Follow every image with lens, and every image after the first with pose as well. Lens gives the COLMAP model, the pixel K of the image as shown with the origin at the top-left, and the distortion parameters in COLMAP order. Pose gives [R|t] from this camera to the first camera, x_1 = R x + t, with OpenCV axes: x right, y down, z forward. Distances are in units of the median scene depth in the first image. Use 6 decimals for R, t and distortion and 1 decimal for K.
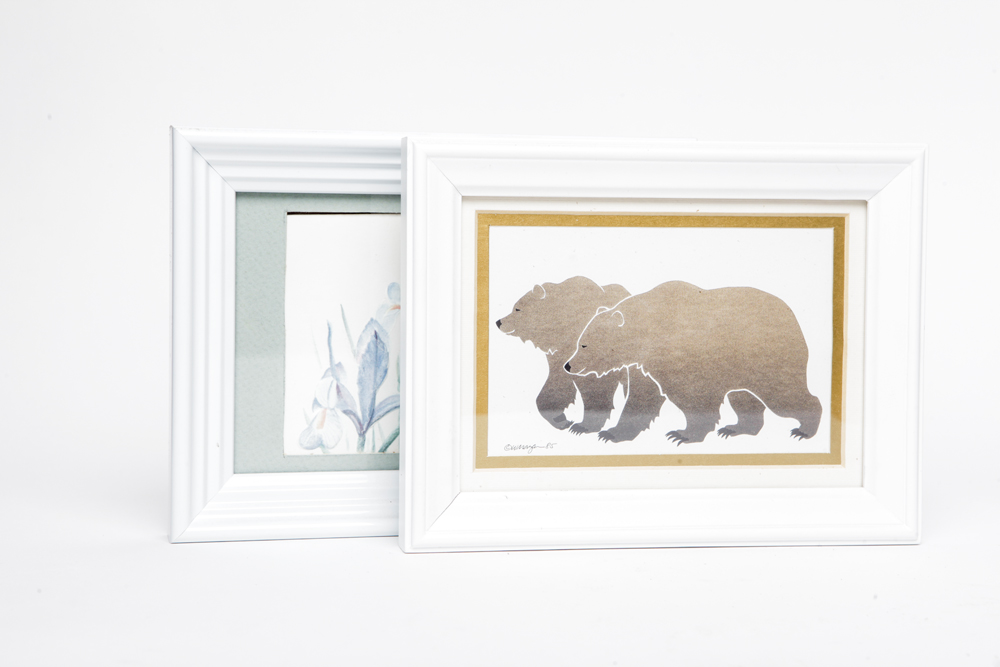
lens RADIAL K [[2028.1, 0, 500.0], [0, 2028.1, 333.5], [0, 0, 1]] dist [0.389620, -0.015654]
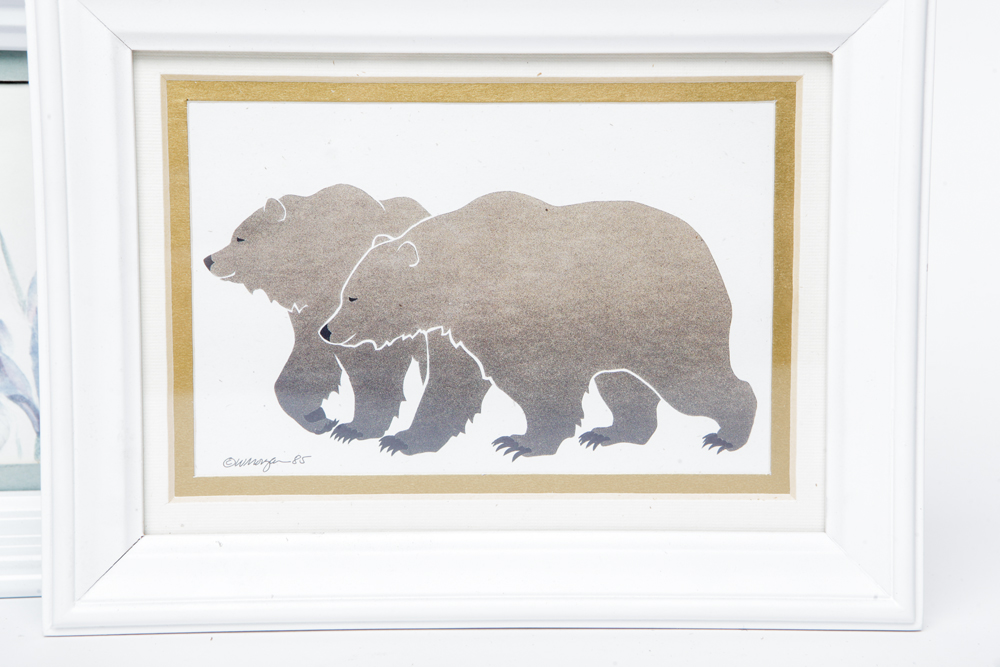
lens RADIAL K [[2028.1, 0, 500.0], [0, 2028.1, 333.5], [0, 0, 1]] dist [0.389620, -0.015654]
pose [[0.983093, 0.007435, -0.182958, 0.194339], [0.000830, 0.998984, 0.045051, -0.010781], [0.183107, -0.044441, 0.982088, 0.396897]]
